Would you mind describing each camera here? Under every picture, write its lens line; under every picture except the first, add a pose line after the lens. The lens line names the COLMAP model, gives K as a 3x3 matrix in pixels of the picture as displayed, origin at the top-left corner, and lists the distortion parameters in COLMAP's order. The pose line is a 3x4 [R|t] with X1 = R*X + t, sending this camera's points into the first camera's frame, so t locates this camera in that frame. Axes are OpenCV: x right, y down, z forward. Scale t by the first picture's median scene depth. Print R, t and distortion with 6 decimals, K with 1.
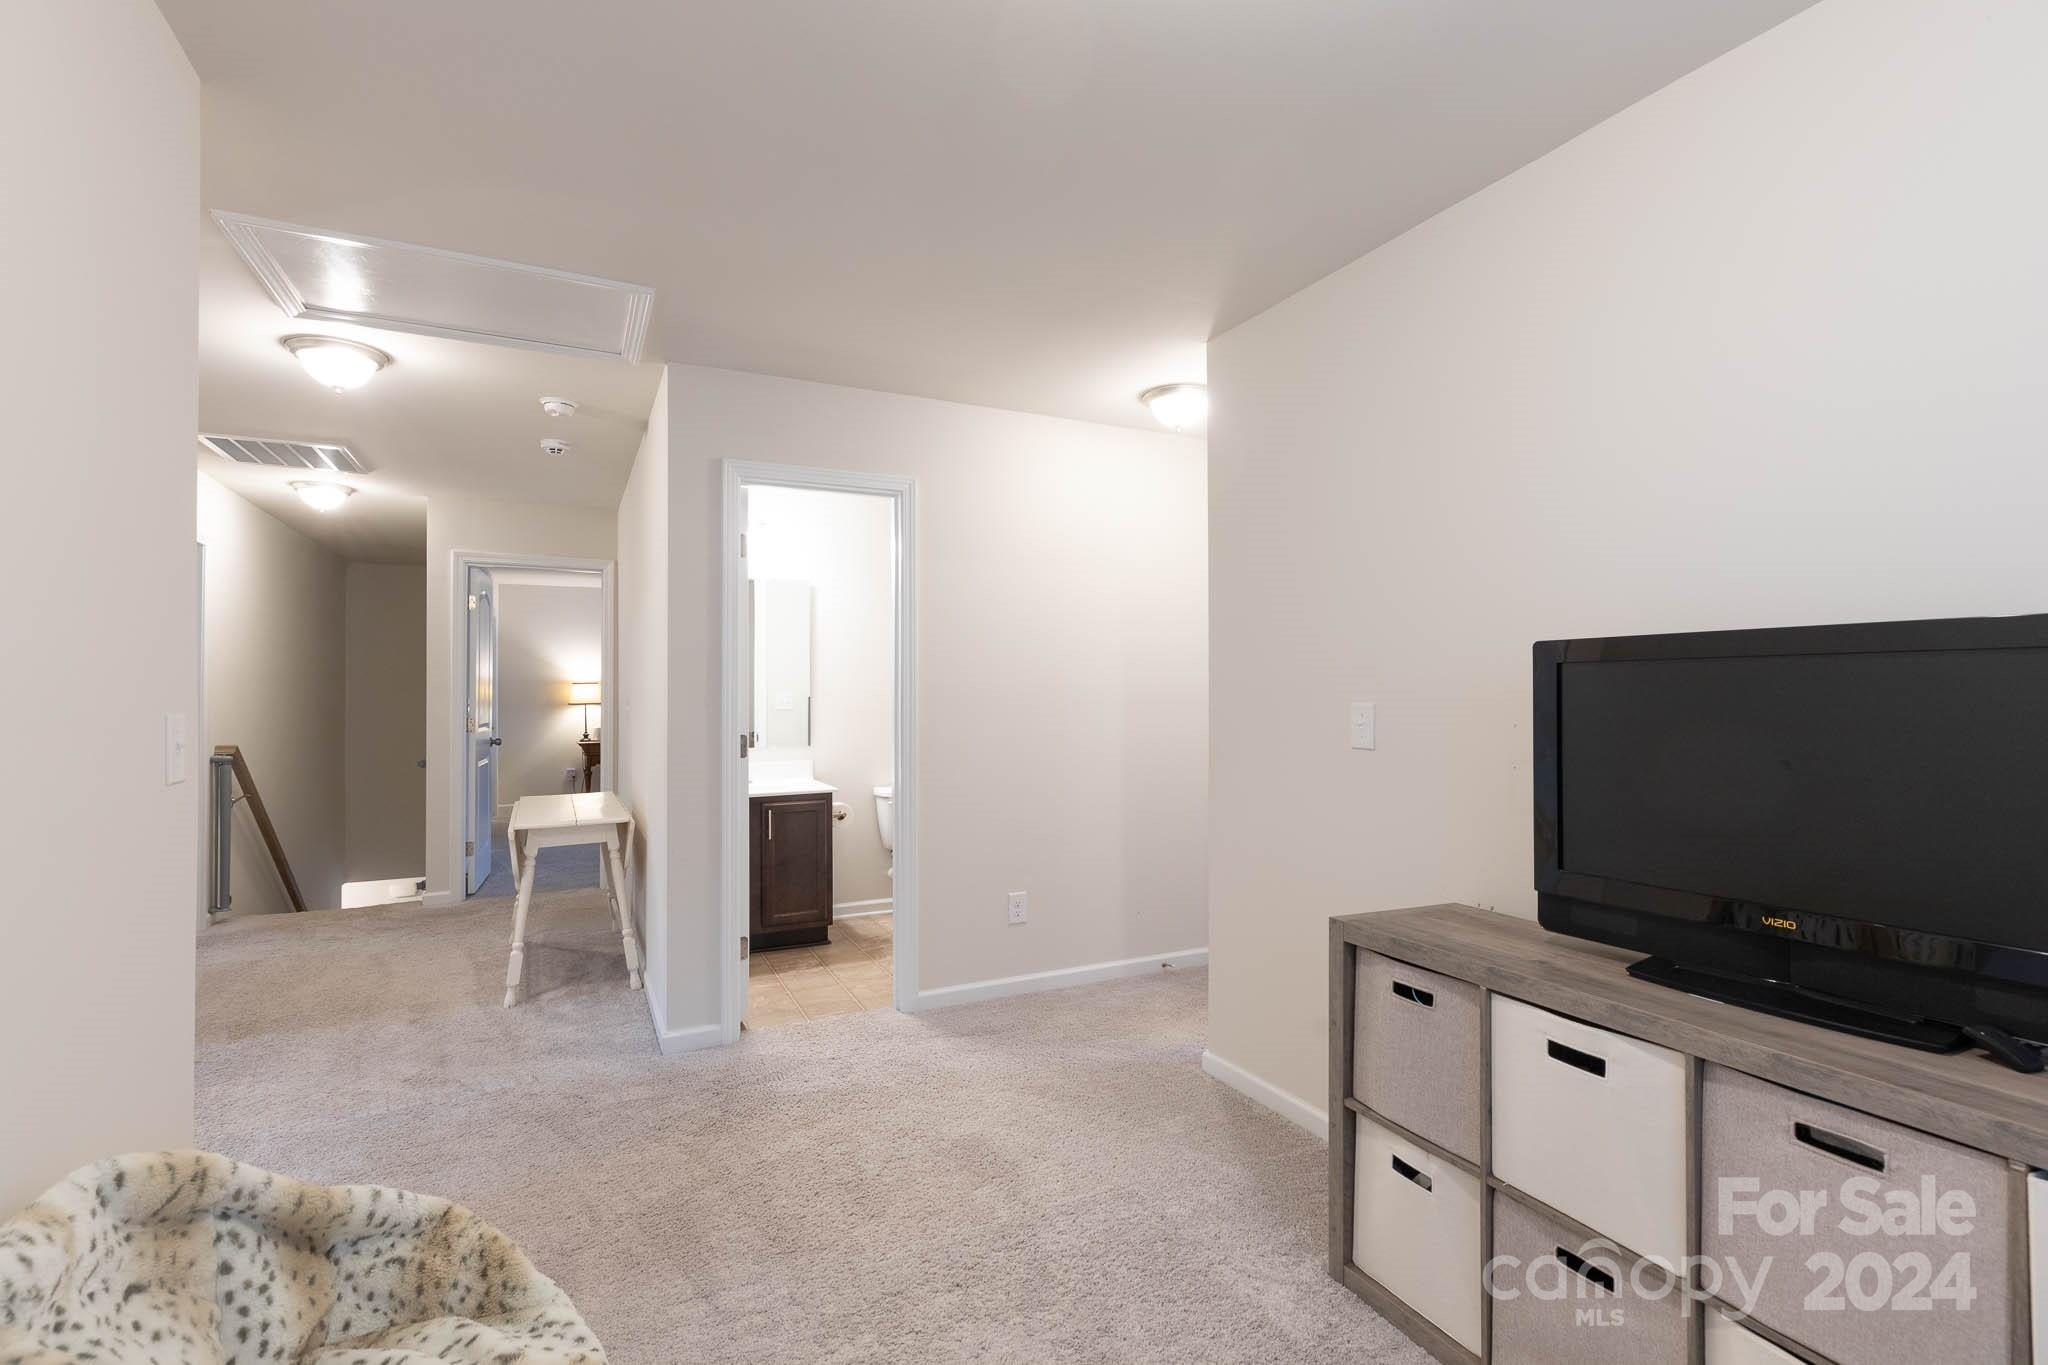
lens RADIAL K [[936.0, 0, 1024.2], [0, 936.0, 687.6], [0, 0, 1]] dist [0.003178, -0.000111]
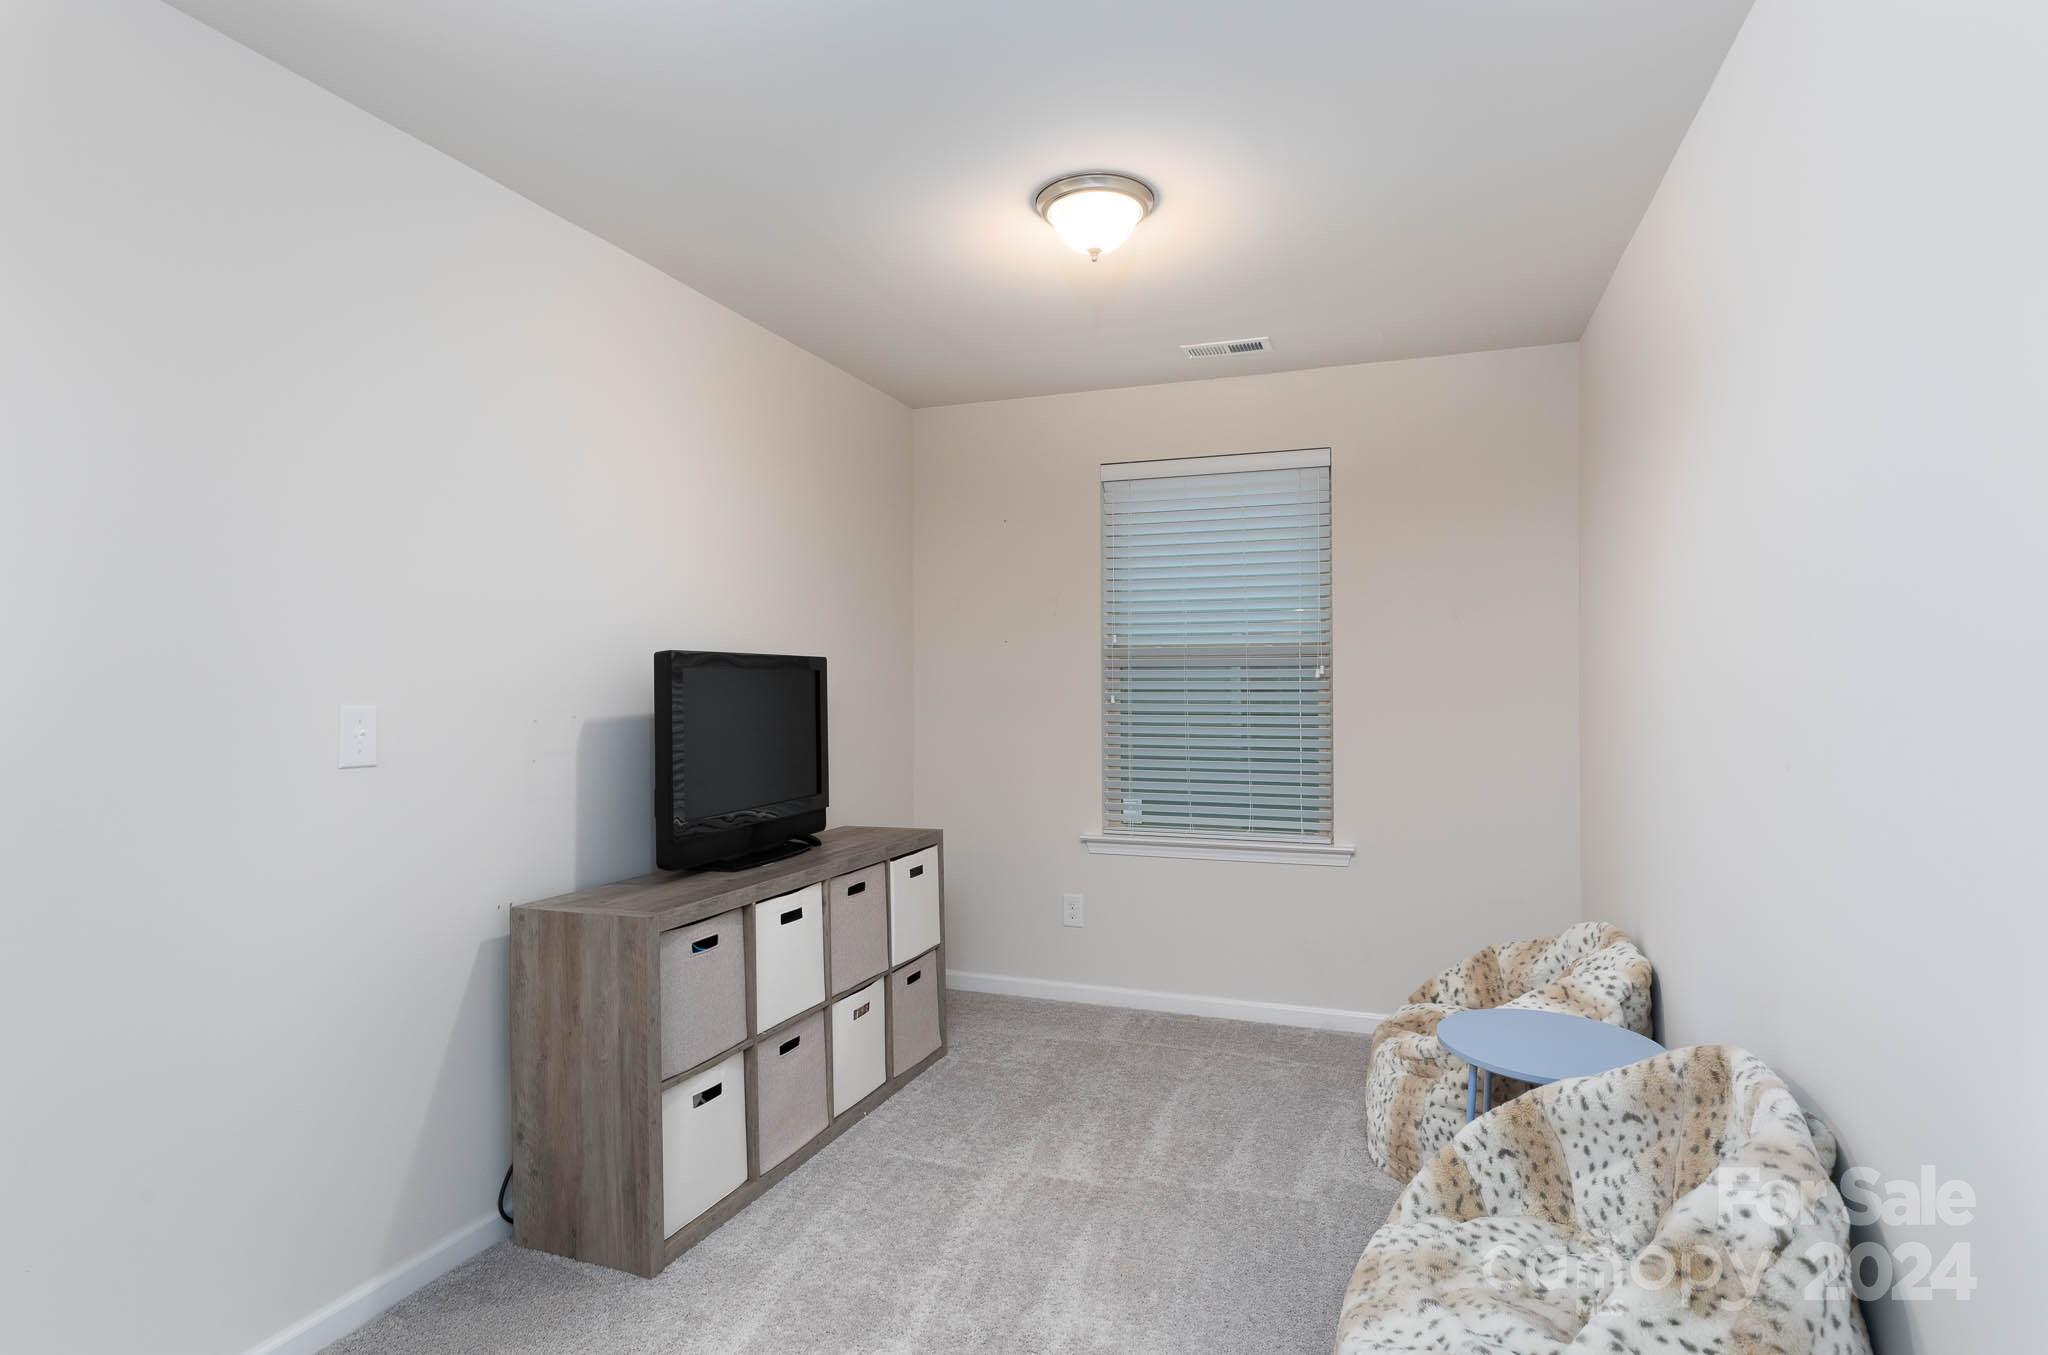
lens RADIAL K [[1062.1, 0, 1024.6], [0, 1062.1, 680.0], [0, 0, 1]] dist [-0.003614, -0.000370]
pose [[-0.689382, 0.009295, 0.724339, -0.876891], [0.002811, 0.999944, -0.010157, 0.009738], [-0.724393, -0.004966, -0.689369, 1.716124]]
